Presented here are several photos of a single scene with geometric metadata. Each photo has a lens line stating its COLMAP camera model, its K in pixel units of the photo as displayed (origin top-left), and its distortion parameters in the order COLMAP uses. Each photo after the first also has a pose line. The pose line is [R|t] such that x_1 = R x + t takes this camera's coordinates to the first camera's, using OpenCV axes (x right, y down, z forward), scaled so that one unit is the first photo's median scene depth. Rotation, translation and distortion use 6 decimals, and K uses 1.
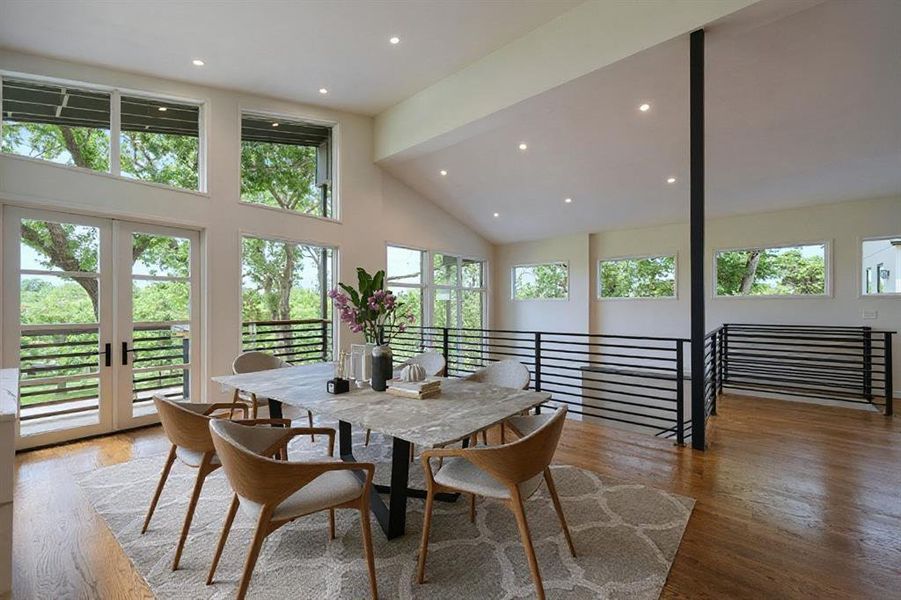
lens RADIAL K [[362.8, 0, 453.5], [0, 362.8, 303.8], [0, 0, 1]] dist [-0.002951, -0.000073]
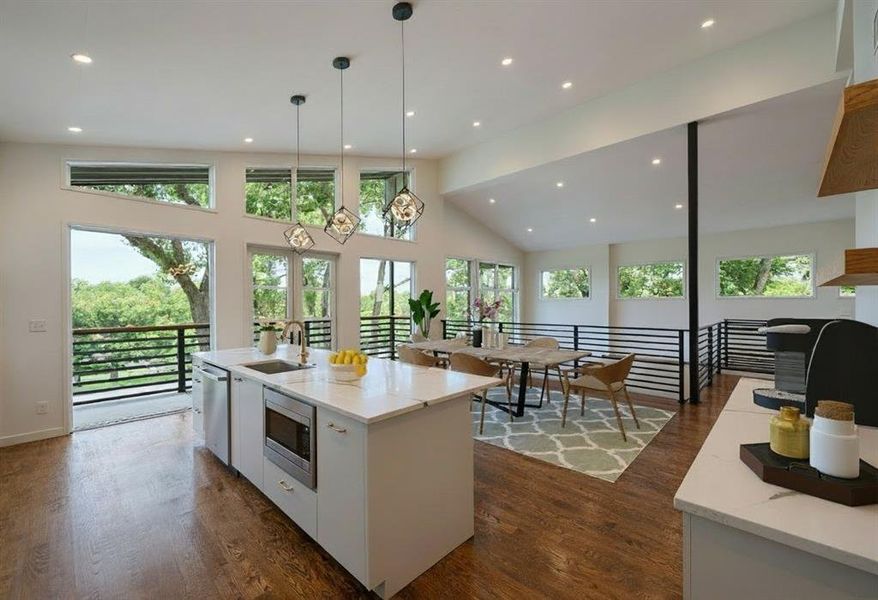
lens RADIAL K [[356.6, 0, 438.8], [0, 356.6, 298.6], [0, 0, 1]] dist [0.004242, 0.000063]
pose [[0.997774, -0.003870, -0.066573, -0.135969], [0.003737, 0.999991, -0.002122, -0.015538], [0.066581, 0.001869, 0.997779, -0.267270]]
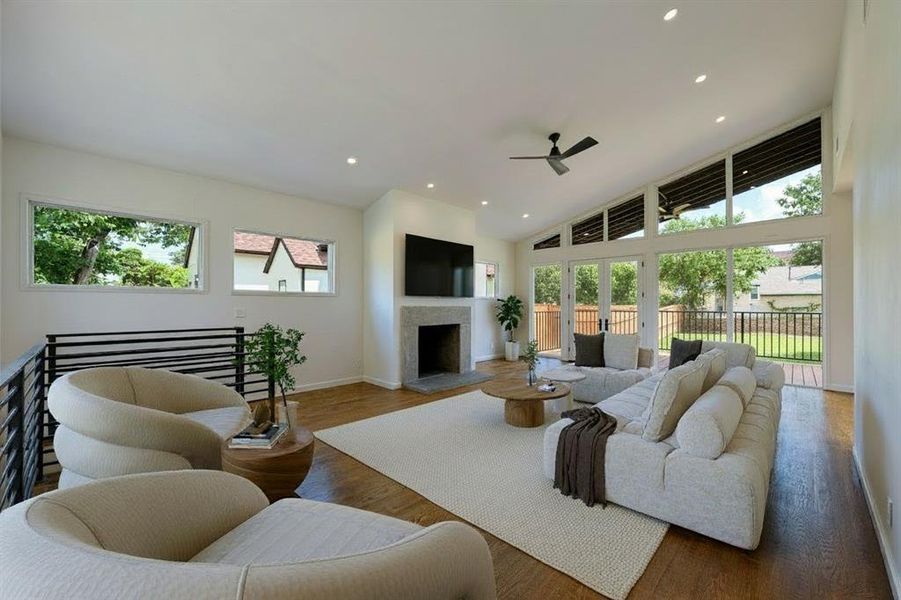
lens RADIAL K [[362.8, 0, 448.5], [0, 362.8, 299.6], [0, 0, 1]] dist [-0.002951, -0.000073]
pose [[0.092318, 0.014930, 0.995618, 0.277770], [-0.004288, 0.999884, -0.014596, 0.005194], [-0.995720, -0.002922, 0.092371, 0.374167]]
